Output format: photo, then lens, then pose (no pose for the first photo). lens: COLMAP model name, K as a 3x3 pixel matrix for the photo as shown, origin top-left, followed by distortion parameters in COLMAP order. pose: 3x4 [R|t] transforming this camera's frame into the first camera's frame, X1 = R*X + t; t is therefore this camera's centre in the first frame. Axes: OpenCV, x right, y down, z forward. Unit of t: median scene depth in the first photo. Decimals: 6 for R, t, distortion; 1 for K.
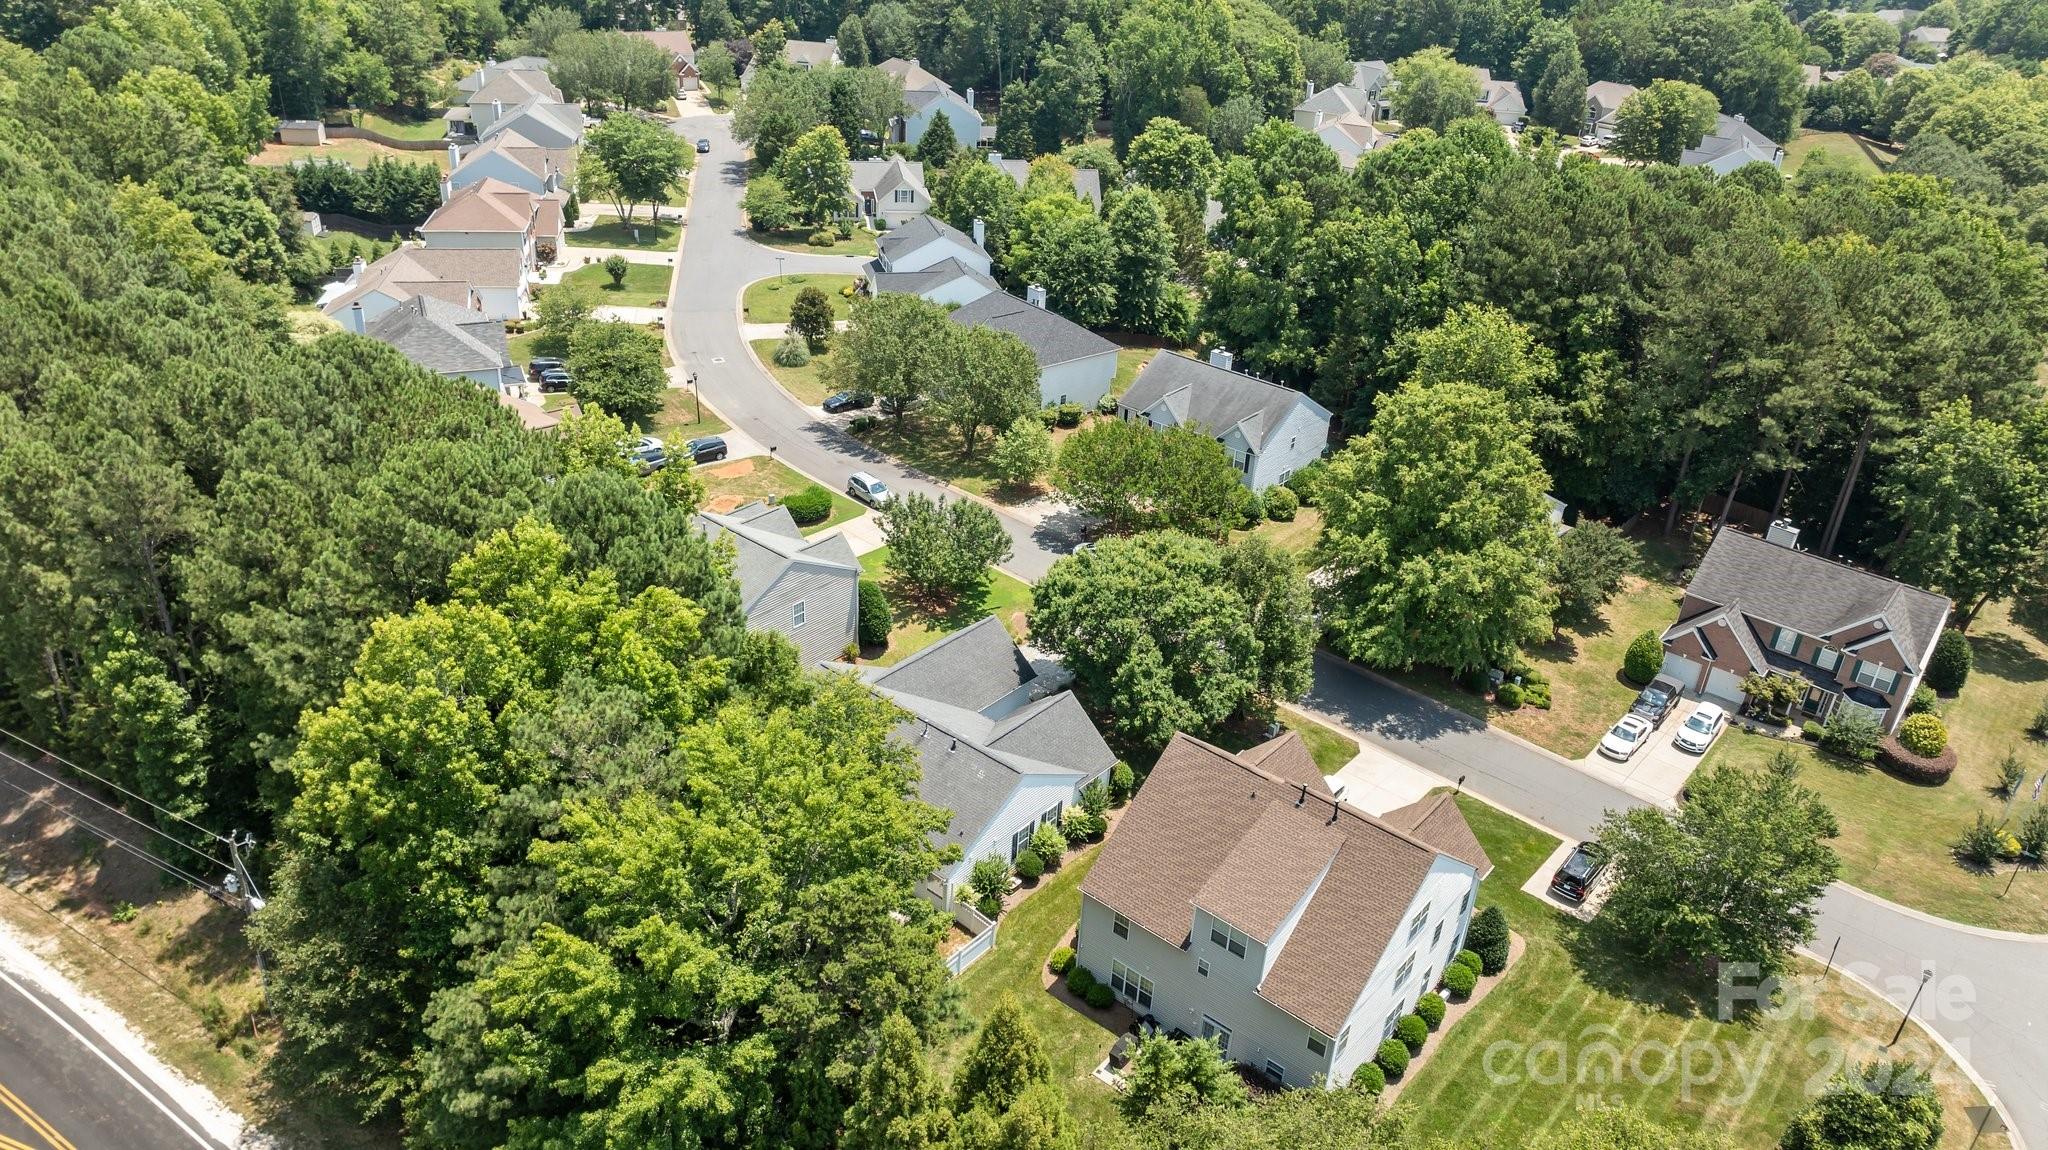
lens RADIAL K [[1434.5, 0, 1024.0], [0, 1434.5, 575.0], [0, 0, 1]] dist [-0.024831, -0.003216]
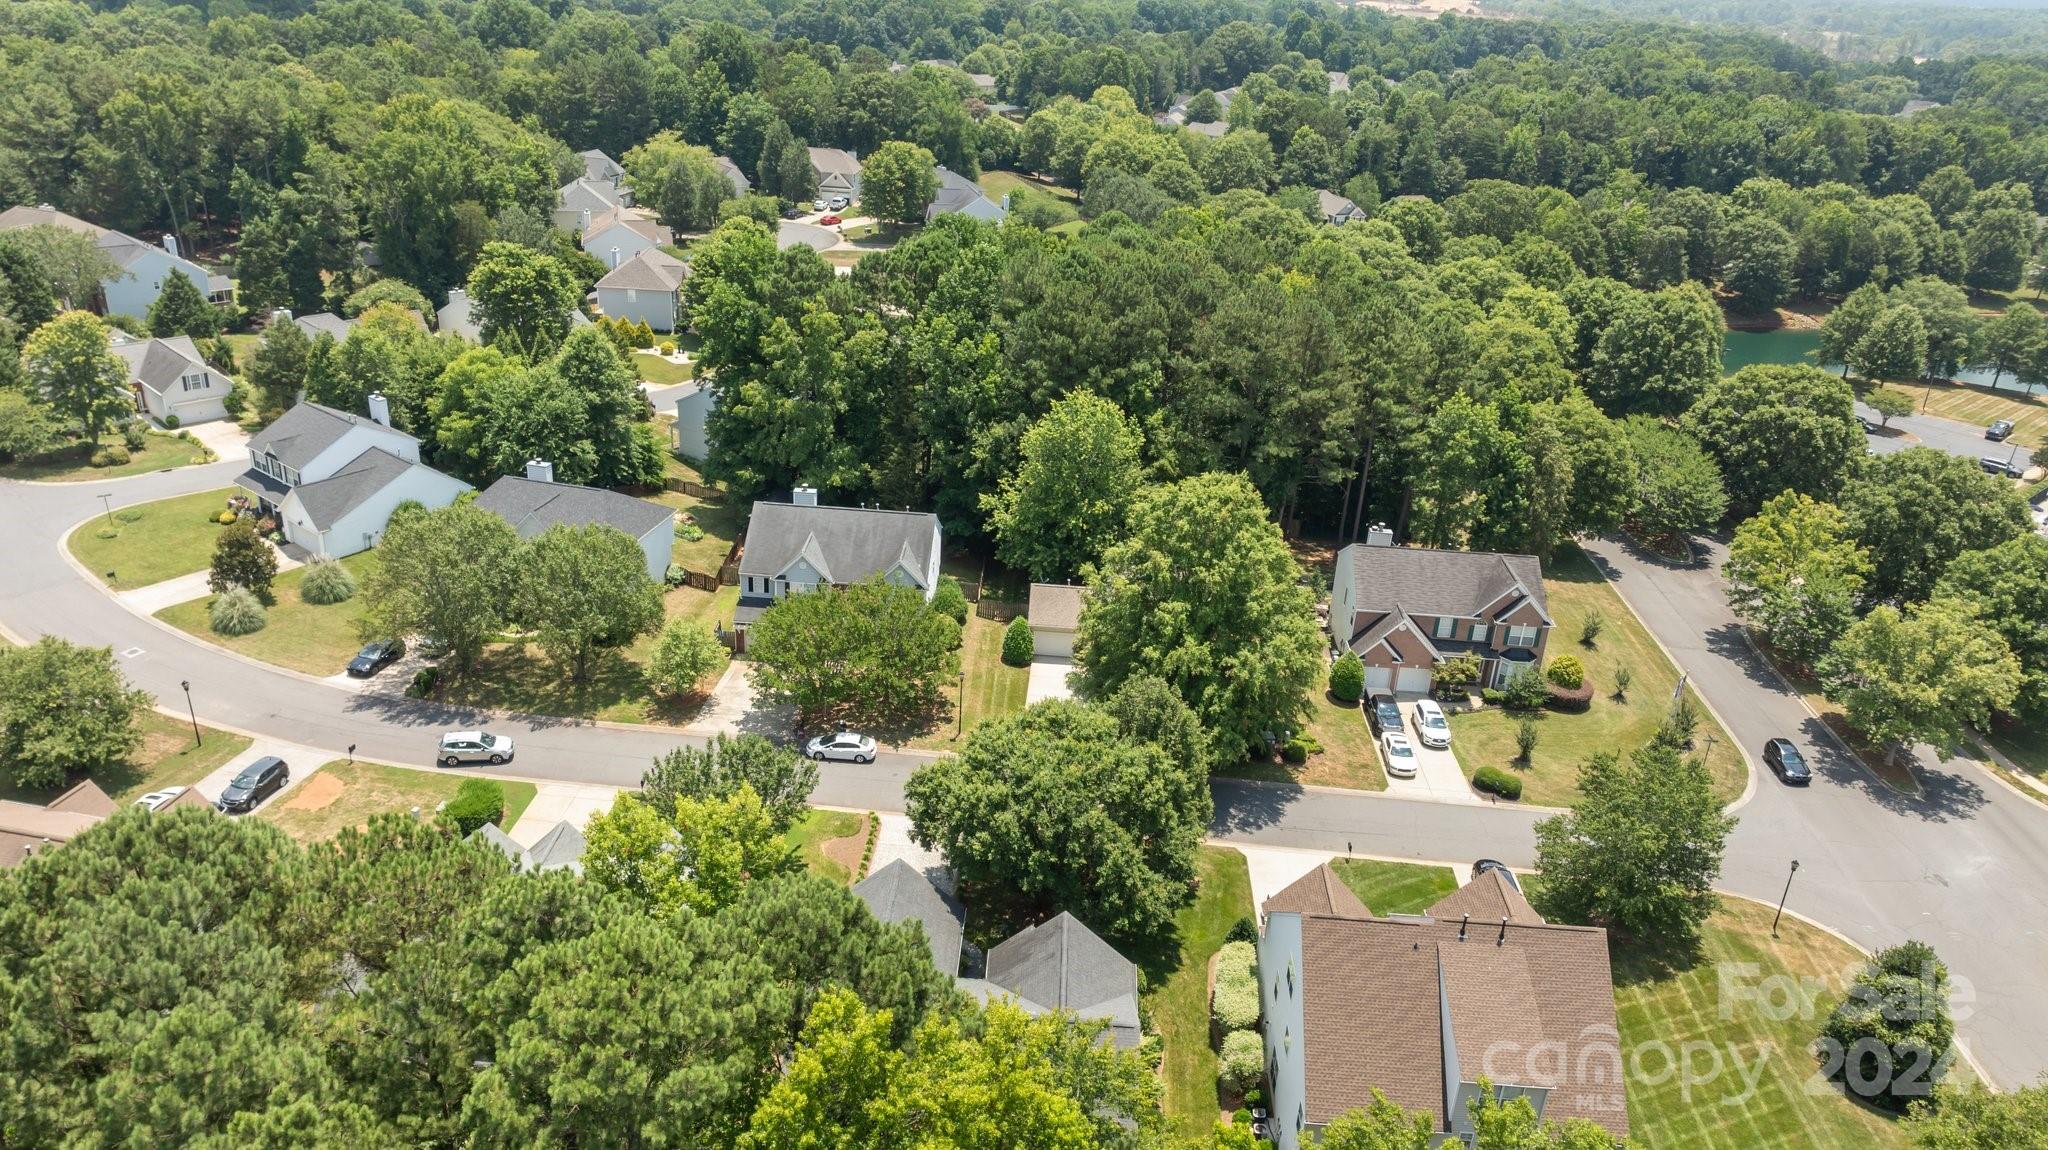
lens RADIAL K [[1434.5, 0, 1024.0], [0, 1434.5, 575.0], [0, 0, 1]] dist [-0.024831, -0.003216]
pose [[0.793837, -0.254805, 0.552175, -0.271727], [0.276849, 0.959863, 0.044923, -0.106159], [-0.541459, 0.117207, 0.832517, 0.168555]]
